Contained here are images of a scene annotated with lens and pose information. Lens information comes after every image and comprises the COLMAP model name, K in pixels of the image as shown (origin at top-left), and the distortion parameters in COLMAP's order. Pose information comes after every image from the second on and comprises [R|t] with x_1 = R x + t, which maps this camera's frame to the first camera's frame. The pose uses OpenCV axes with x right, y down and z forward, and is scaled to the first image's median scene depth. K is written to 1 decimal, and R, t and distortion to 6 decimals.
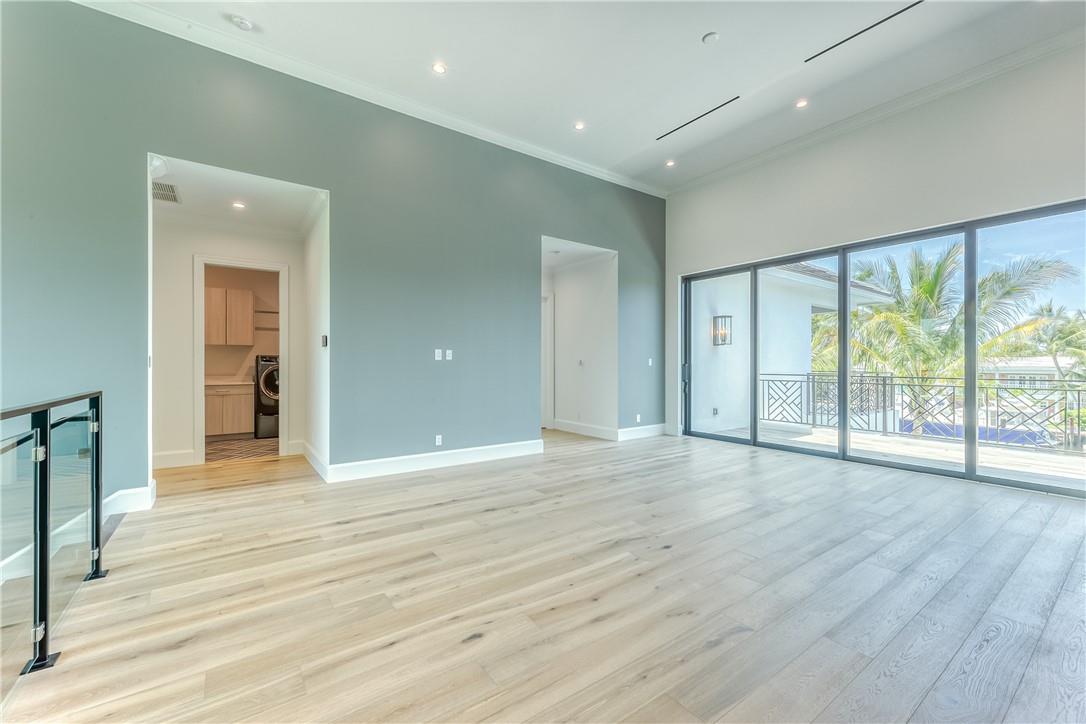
lens RADIAL K [[439.8, 0, 547.3], [0, 439.8, 365.1], [0, 0, 1]] dist [0.006058, 0.000359]
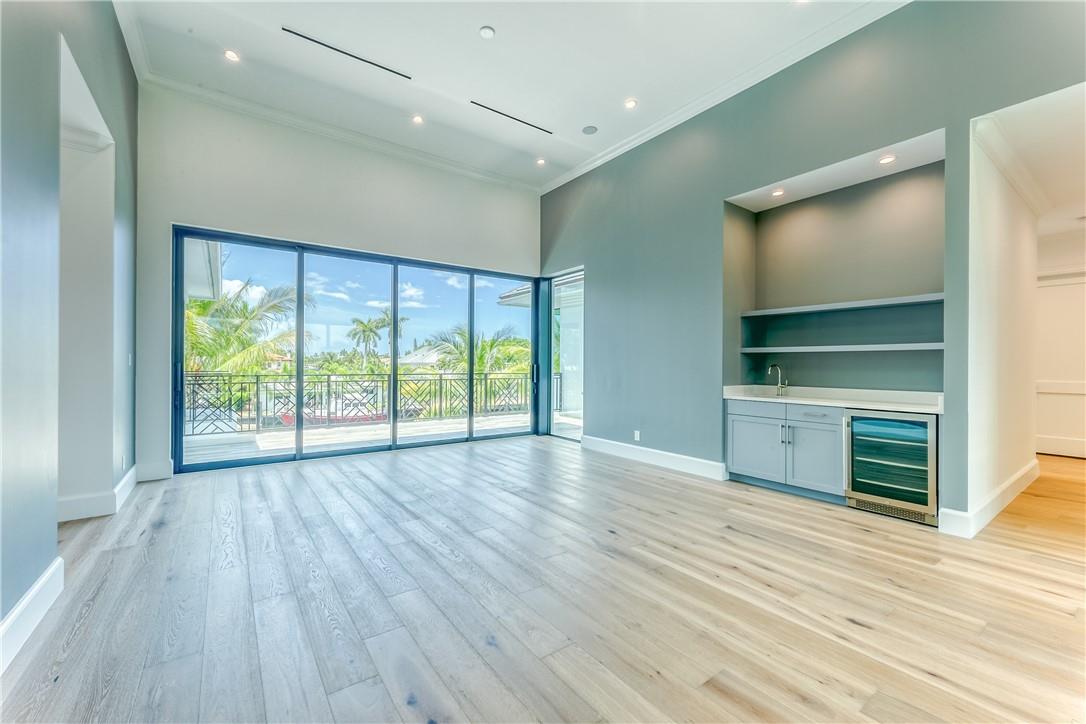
lens RADIAL K [[439.8, 0, 542.9], [0, 439.8, 364.1], [0, 0, 1]] dist [0.006058, 0.000359]
pose [[0.003762, -0.002100, 0.999991, -0.741270], [-0.000581, 0.999998, 0.002102, -0.006280], [-0.999993, -0.000588, 0.003761, 1.051378]]
